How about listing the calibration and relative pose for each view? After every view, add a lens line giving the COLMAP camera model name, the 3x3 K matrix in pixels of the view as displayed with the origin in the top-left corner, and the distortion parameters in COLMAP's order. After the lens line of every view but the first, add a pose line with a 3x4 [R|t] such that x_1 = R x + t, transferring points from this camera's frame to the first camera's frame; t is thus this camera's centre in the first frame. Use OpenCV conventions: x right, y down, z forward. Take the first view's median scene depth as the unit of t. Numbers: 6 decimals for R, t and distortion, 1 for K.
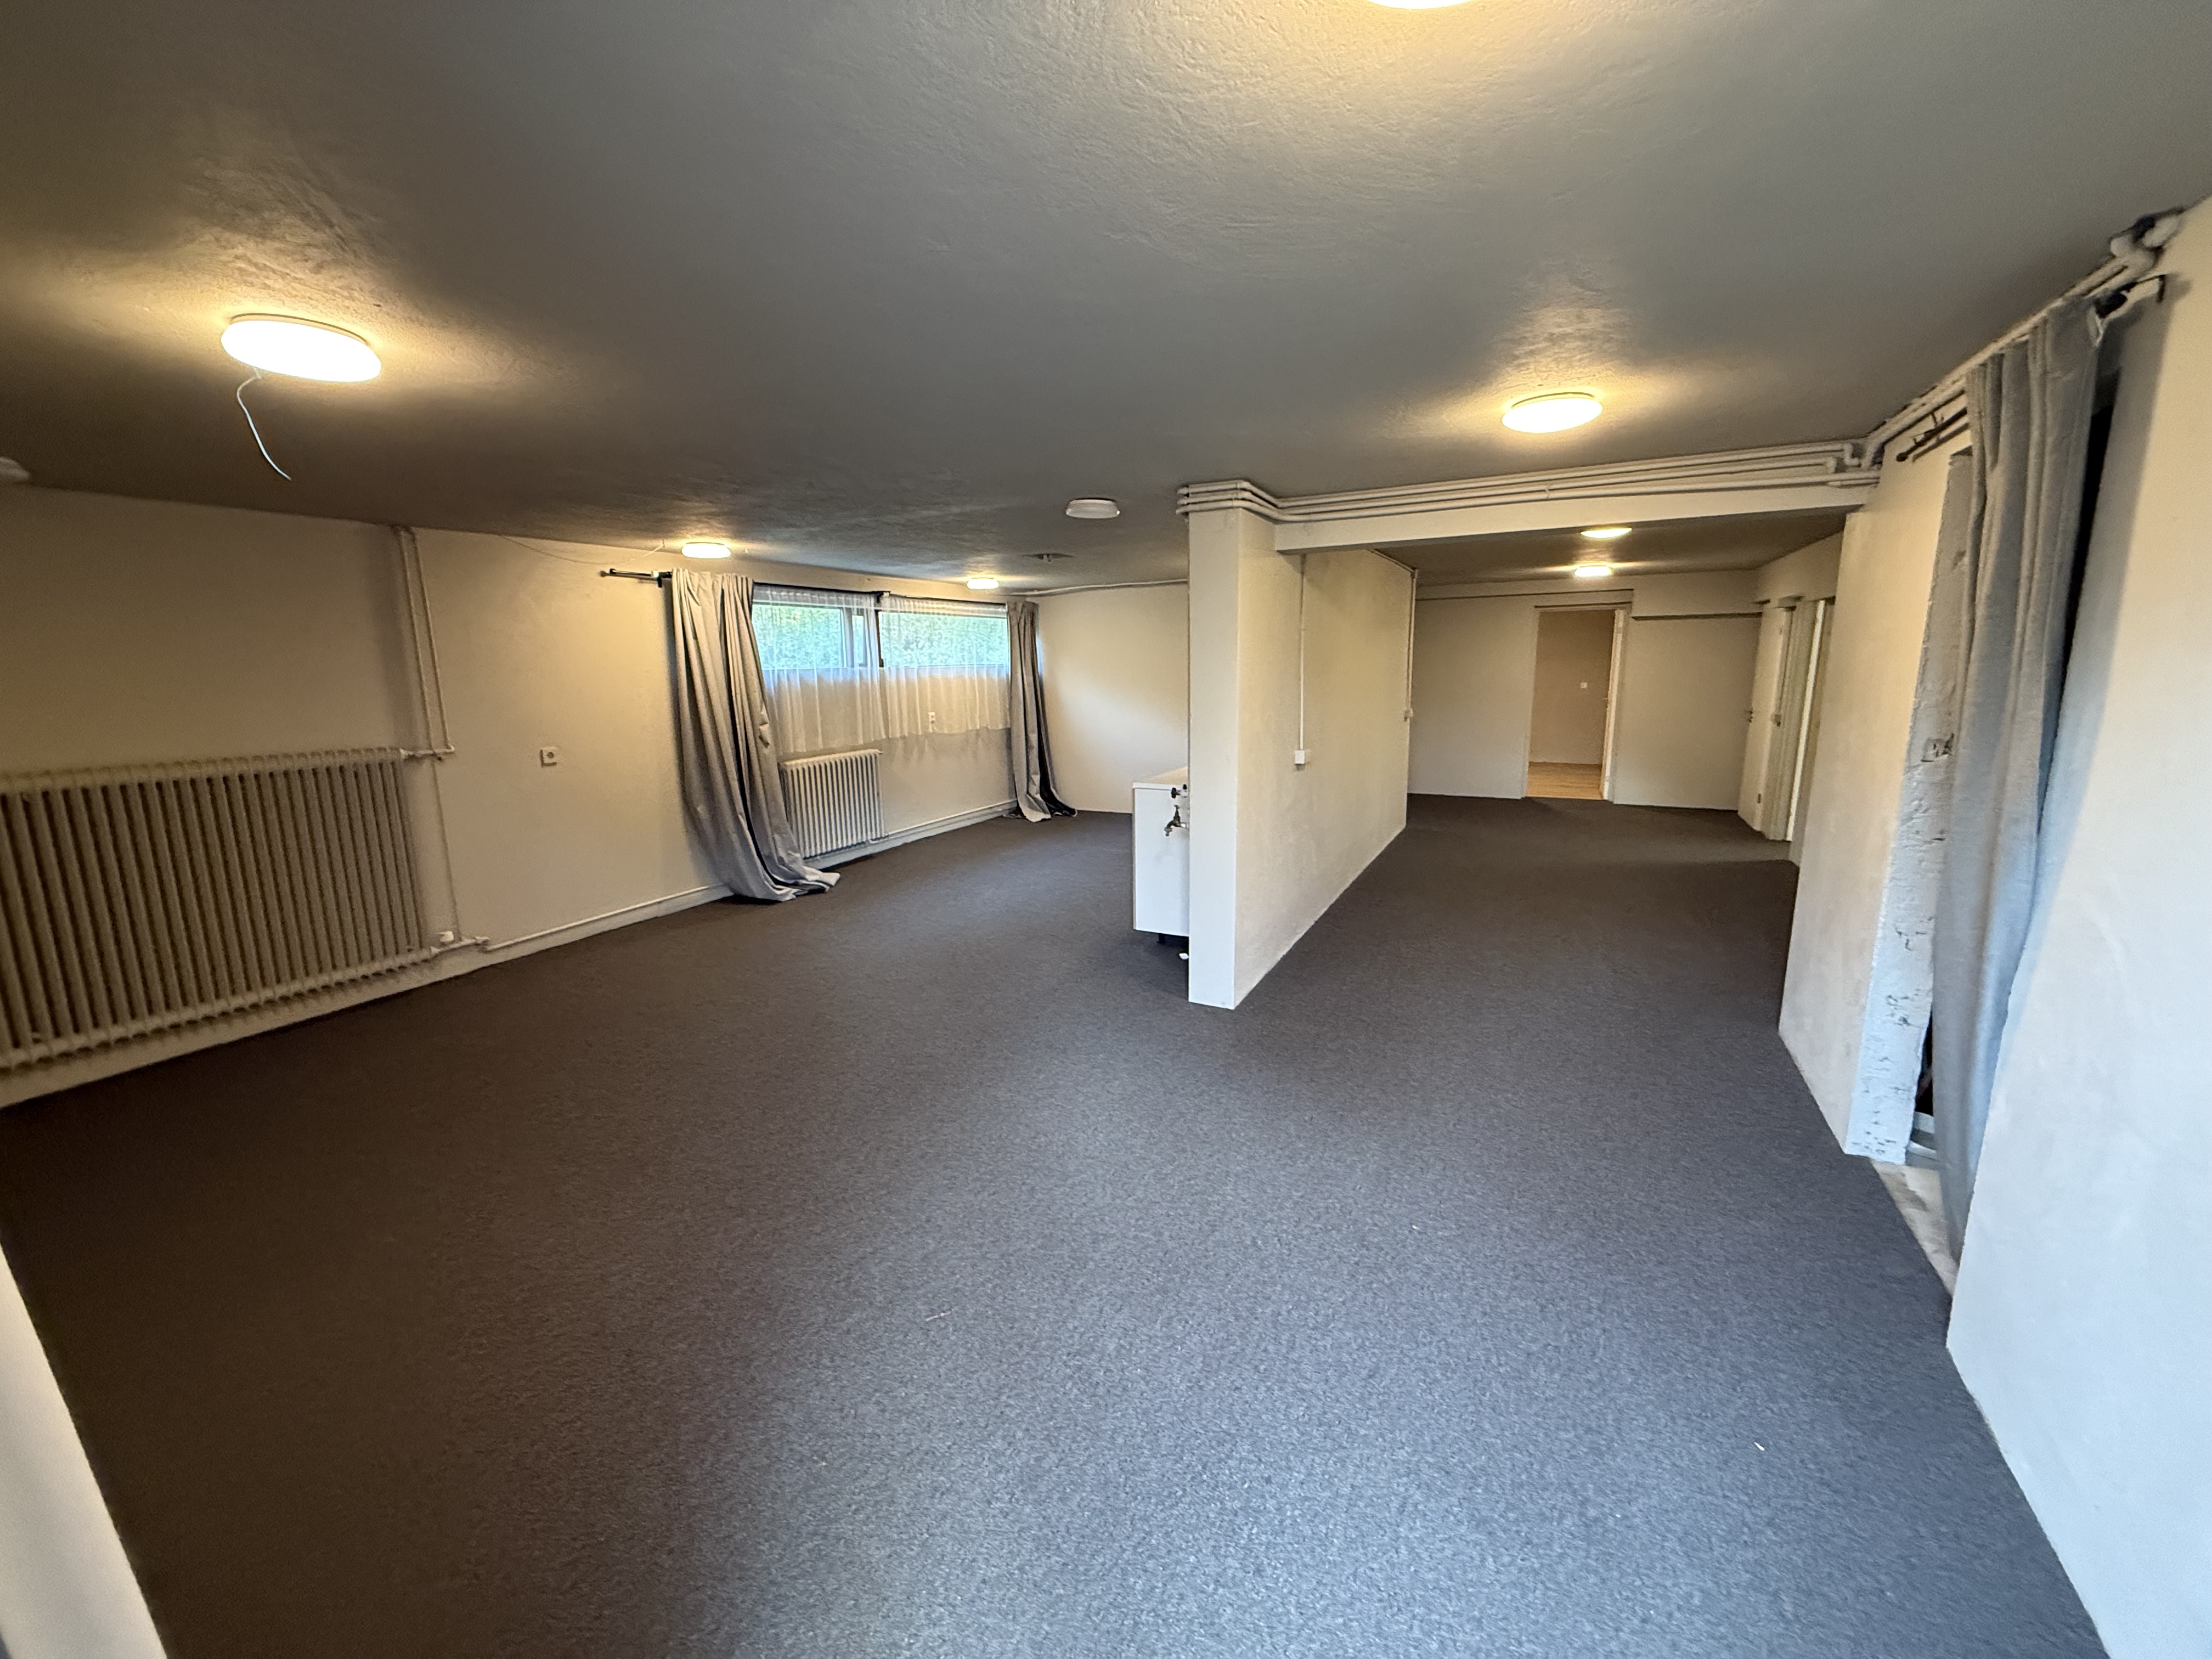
lens RADIAL K [[883.2, 0, 1098.2], [0, 883.2, 823.8], [0, 0, 1]] dist [-0.001093, 0.000086]
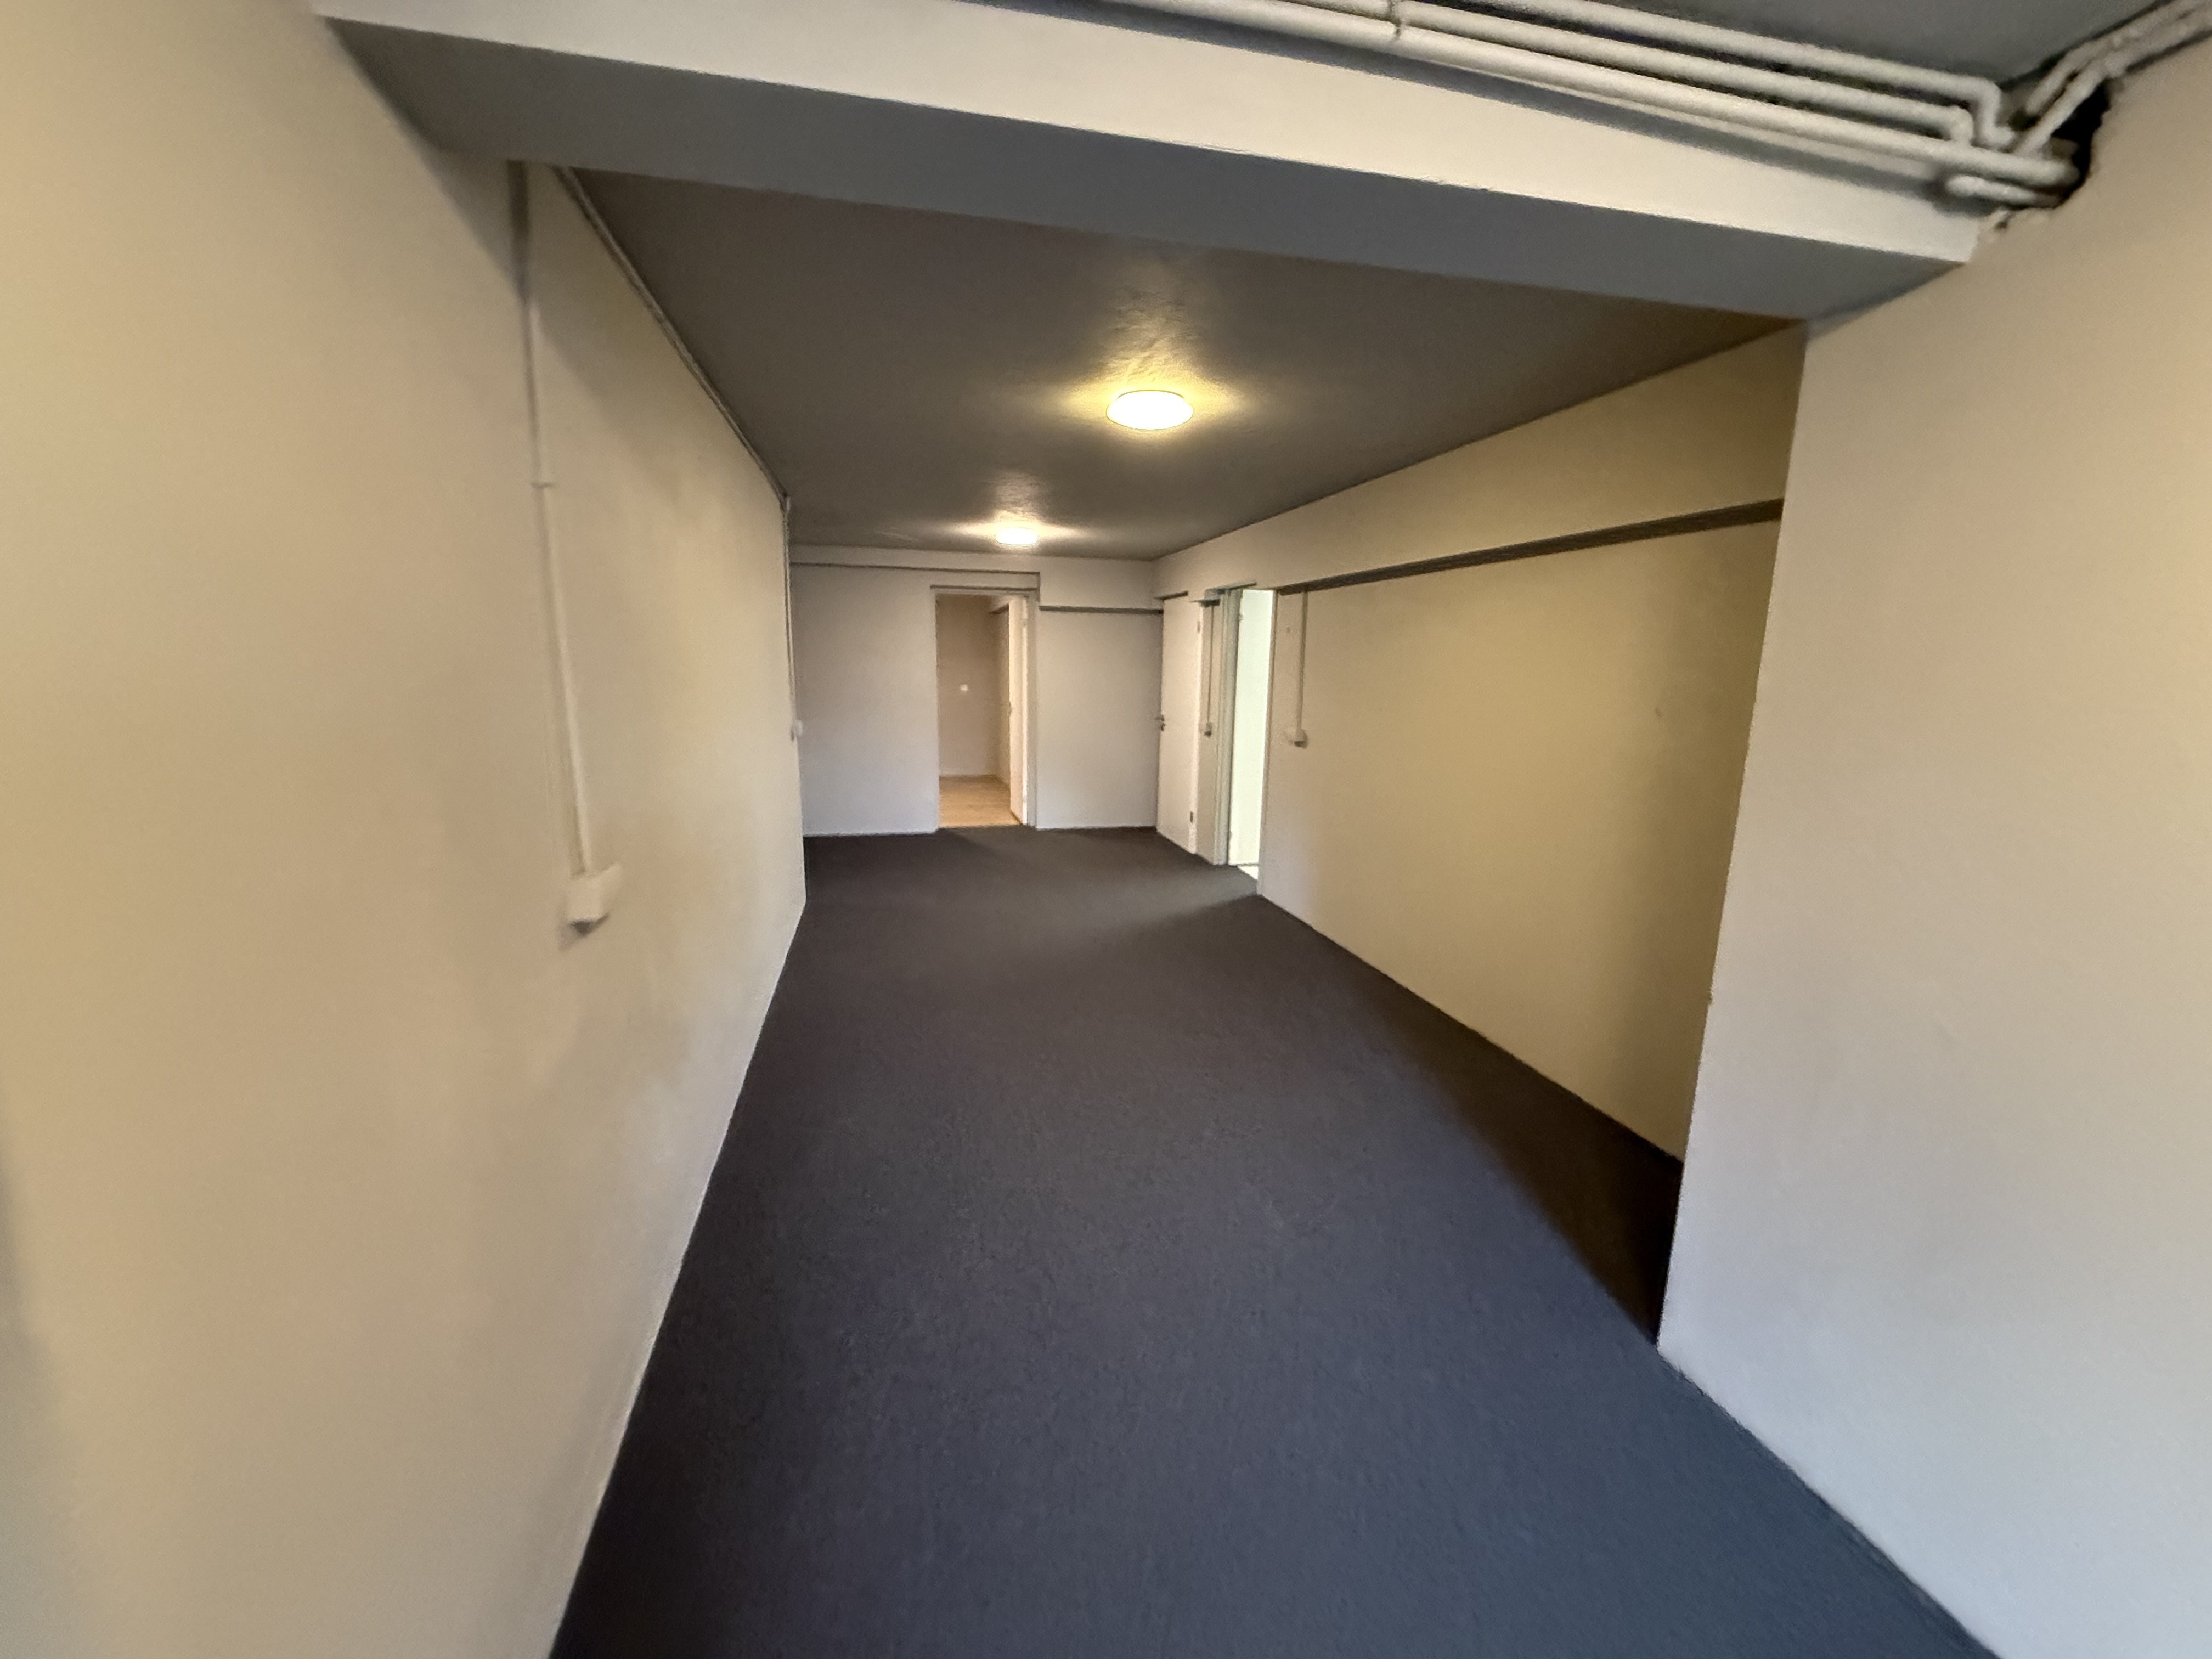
lens RADIAL K [[908.7, 0, 1118.3], [0, 908.7, 837.7], [0, 0, 1]] dist [-0.018956, -0.000201]
pose [[0.751757, -0.099323, 0.651917, 0.089668], [0.093928, 0.994640, 0.043225, -0.052544], [-0.652716, 0.028739, 0.757057, 0.340491]]
